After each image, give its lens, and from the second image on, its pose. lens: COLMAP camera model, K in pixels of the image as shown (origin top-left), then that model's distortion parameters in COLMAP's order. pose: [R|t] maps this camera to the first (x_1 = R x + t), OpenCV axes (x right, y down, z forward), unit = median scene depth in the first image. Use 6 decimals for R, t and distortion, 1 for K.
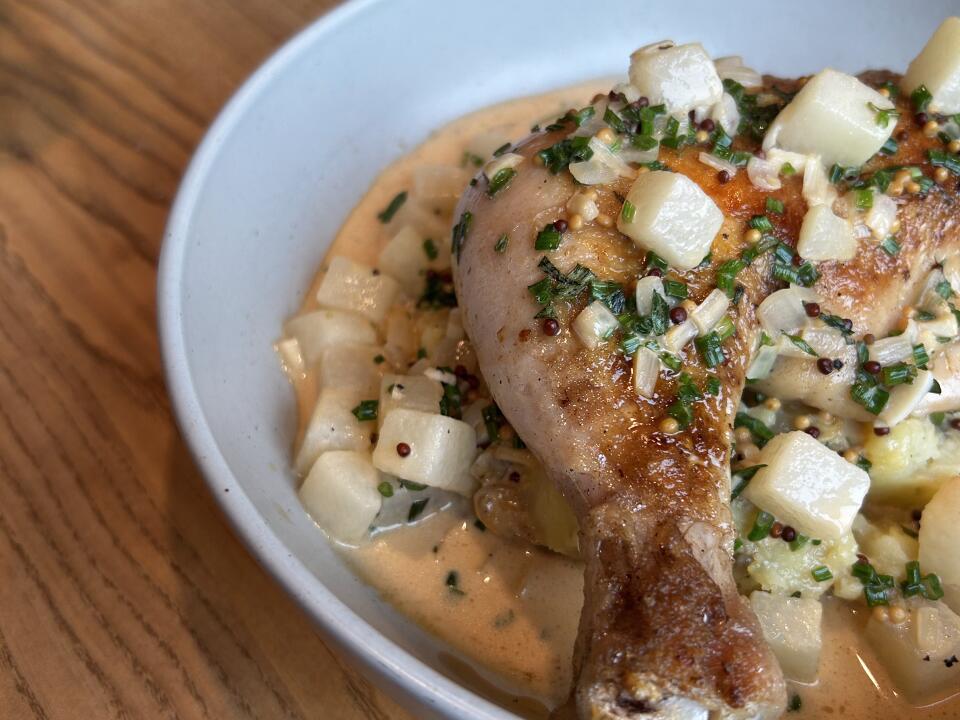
lens RADIAL K [[1006.7, 0, 480.0], [0, 1006.7, 360.0], [0, 0, 1]] dist [-0.015331, -0.034367]
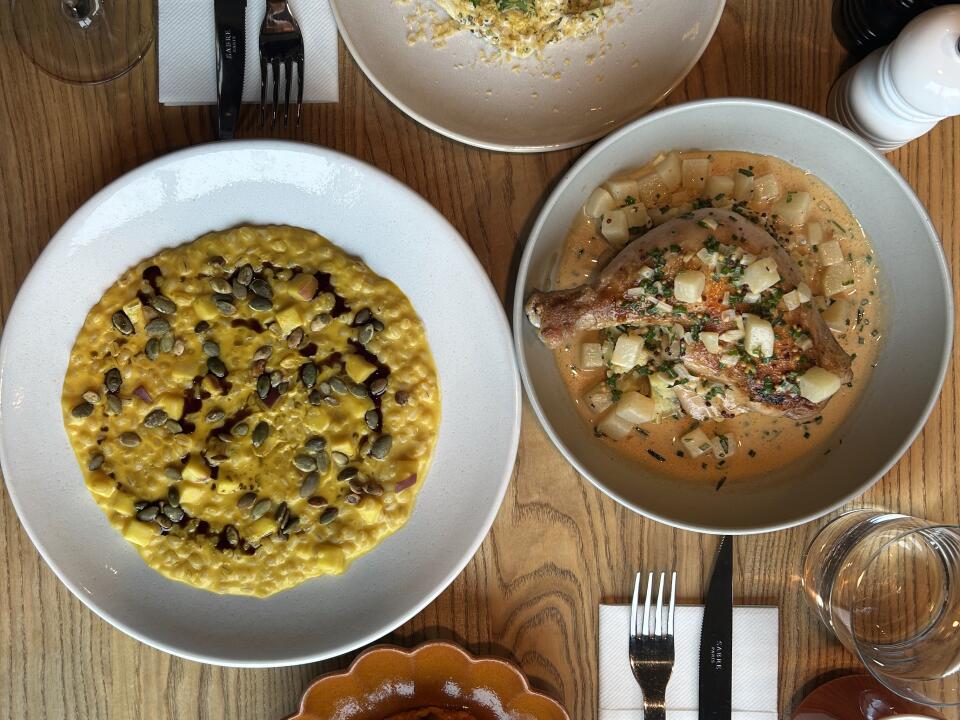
lens RADIAL K [[1006.7, 0, 480.0], [0, 1006.7, 360.0], [0, 0, 1]] dist [-0.015331, -0.034367]
pose [[0.272726, 0.962086, -0.003433, 0.228652], [-0.737547, 0.211364, 0.641365, -1.470836], [0.617774, -0.172385, 0.767228, -1.616101]]
